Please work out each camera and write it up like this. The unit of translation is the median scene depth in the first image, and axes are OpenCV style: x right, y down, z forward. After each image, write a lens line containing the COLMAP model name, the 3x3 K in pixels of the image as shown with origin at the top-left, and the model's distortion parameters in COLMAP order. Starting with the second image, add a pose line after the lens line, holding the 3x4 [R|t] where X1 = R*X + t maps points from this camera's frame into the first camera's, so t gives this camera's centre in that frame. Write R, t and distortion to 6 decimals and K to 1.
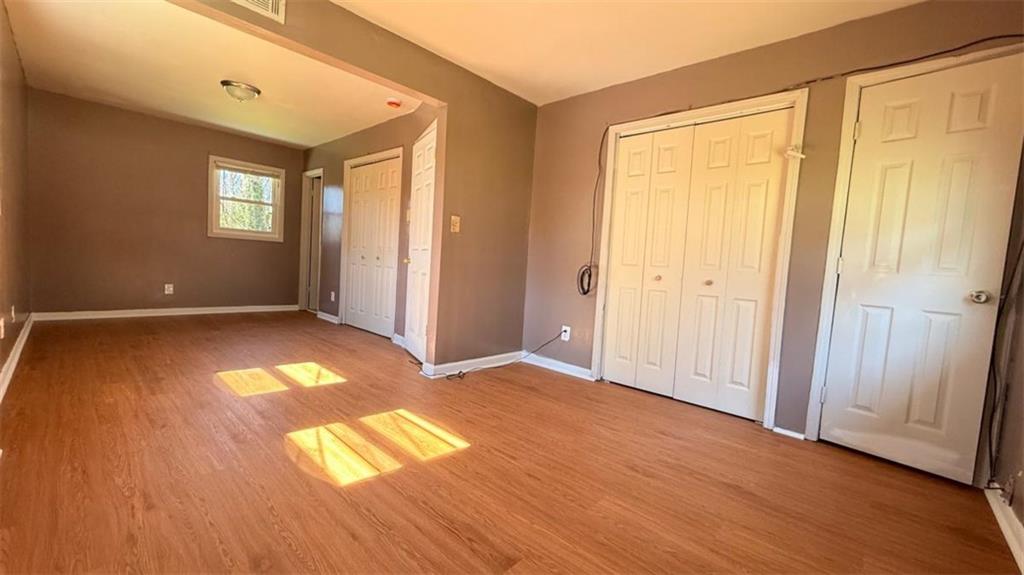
lens RADIAL K [[407.5, 0, 508.7], [0, 407.5, 291.0], [0, 0, 1]] dist [0.001026, 0.000201]
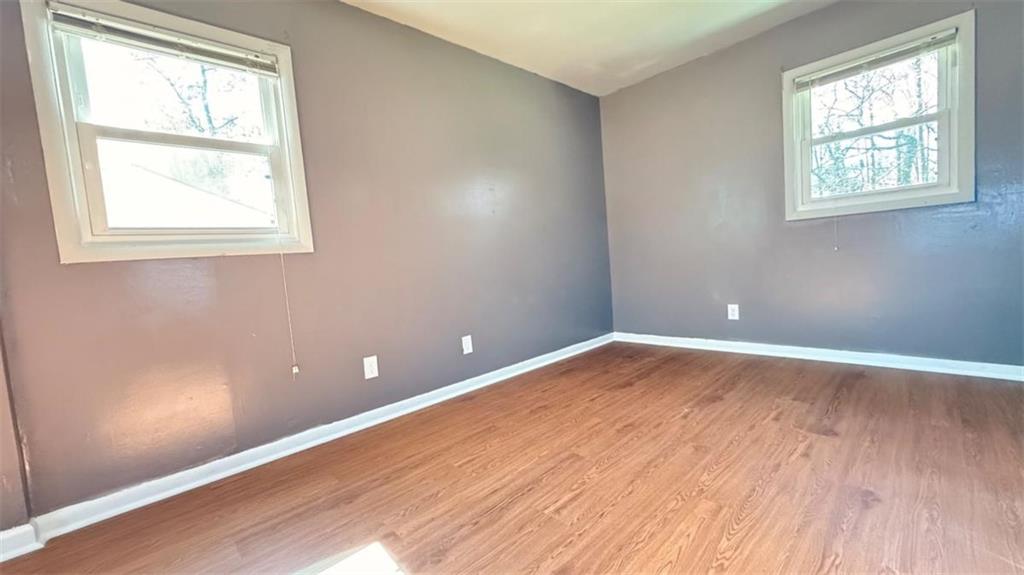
lens RADIAL K [[407.5, 0, 508.7], [0, 407.5, 291.0], [0, 0, 1]] dist [0.001026, 0.000201]
pose [[-0.065699, 0.017246, -0.997690, -0.264026], [0.003256, 0.999849, 0.017068, -0.082945], [0.997834, -0.002127, -0.065745, 1.125877]]
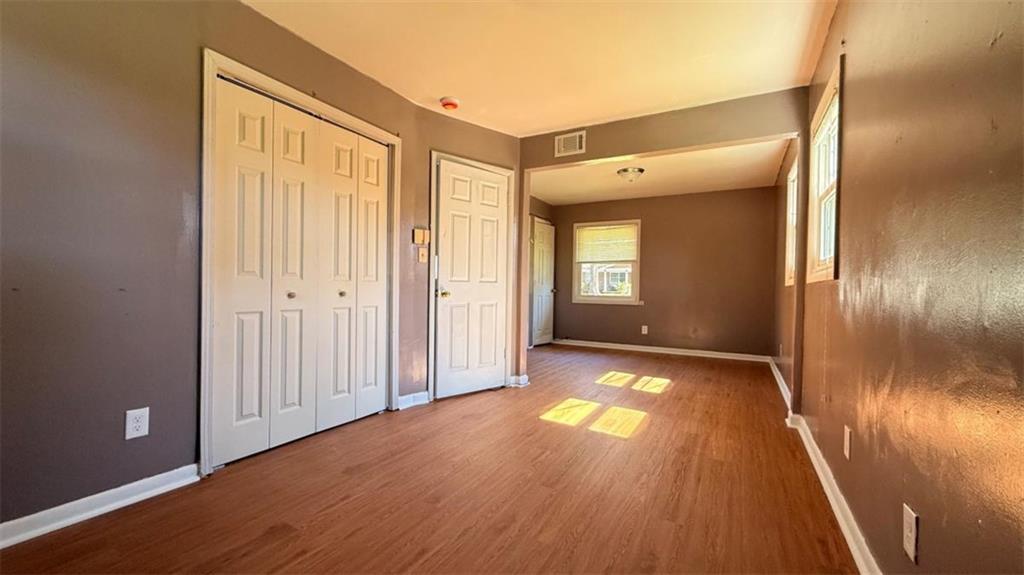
lens RADIAL K [[407.5, 0, 508.7], [0, 407.5, 291.0], [0, 0, 1]] dist [0.001026, 0.000201]
pose [[-0.237864, -0.074223, 0.968458, -1.416519], [0.038233, 0.995588, 0.085693, -0.191434], [-0.970546, 0.057410, -0.233977, 1.372030]]
